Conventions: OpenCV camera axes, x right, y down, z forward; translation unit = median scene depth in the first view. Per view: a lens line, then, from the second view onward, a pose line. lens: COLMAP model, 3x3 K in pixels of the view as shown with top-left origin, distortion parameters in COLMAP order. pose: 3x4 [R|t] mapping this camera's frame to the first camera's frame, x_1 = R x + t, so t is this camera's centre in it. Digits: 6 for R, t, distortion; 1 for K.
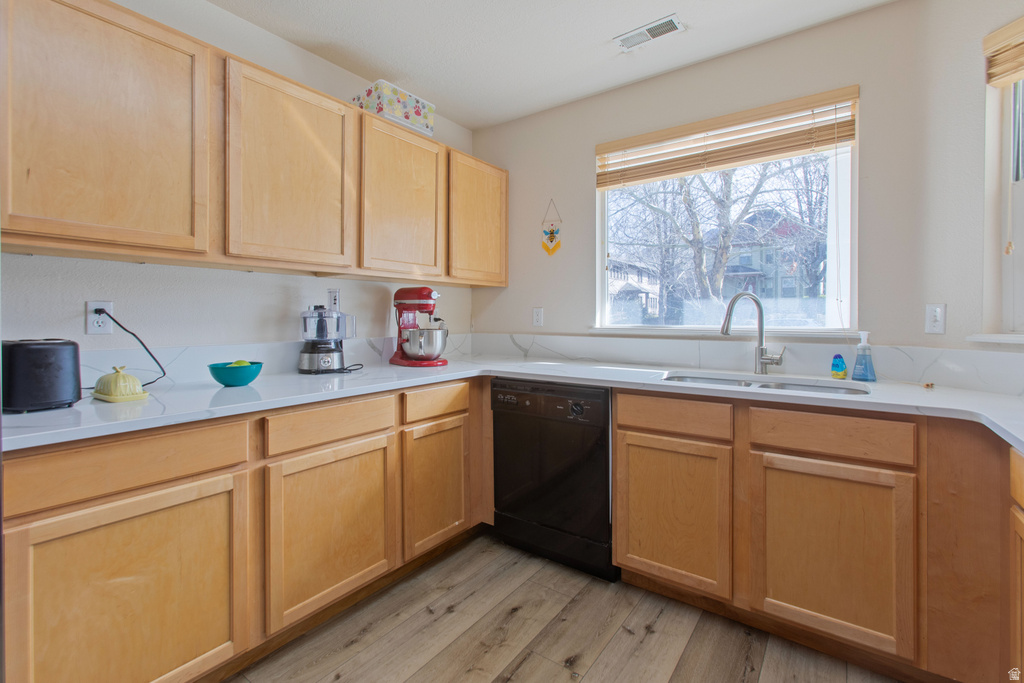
lens RADIAL K [[467.0, 0, 512.1], [0, 467.0, 319.4], [0, 0, 1]] dist [-0.019278, 0.013482]
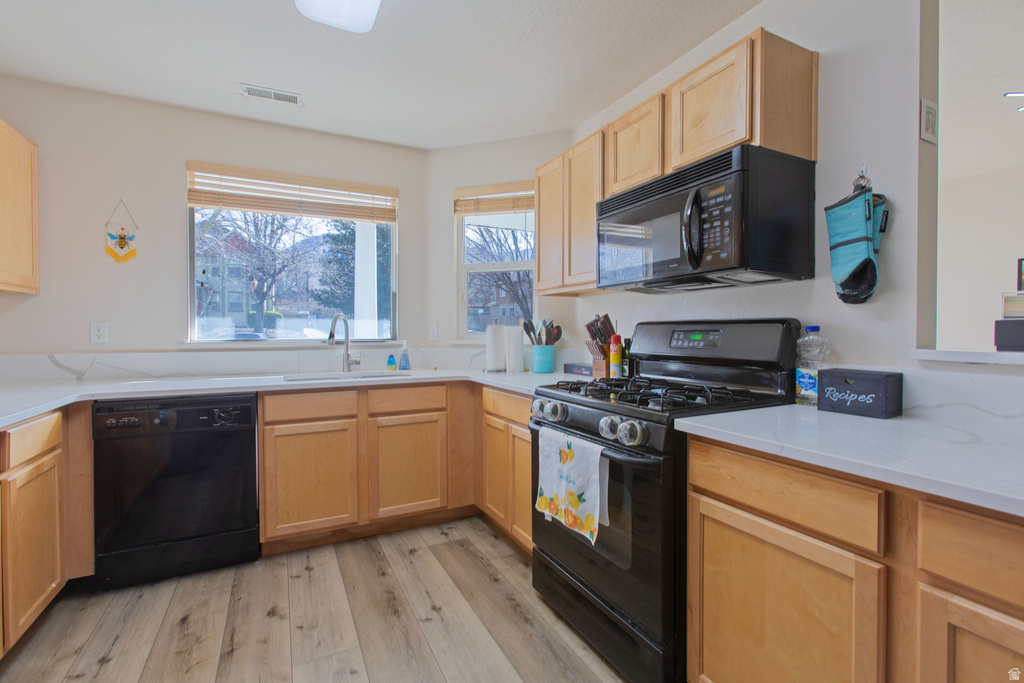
lens RADIAL K [[459.7, 0, 512.0], [0, 459.7, 341.5], [0, 0, 1]] dist [0.015075, 0.000389]
pose [[0.456903, -0.021563, 0.889255, -0.529710], [0.008299, 0.999766, 0.019979, 0.000944], [-0.889478, -0.001749, 0.456975, -0.100014]]
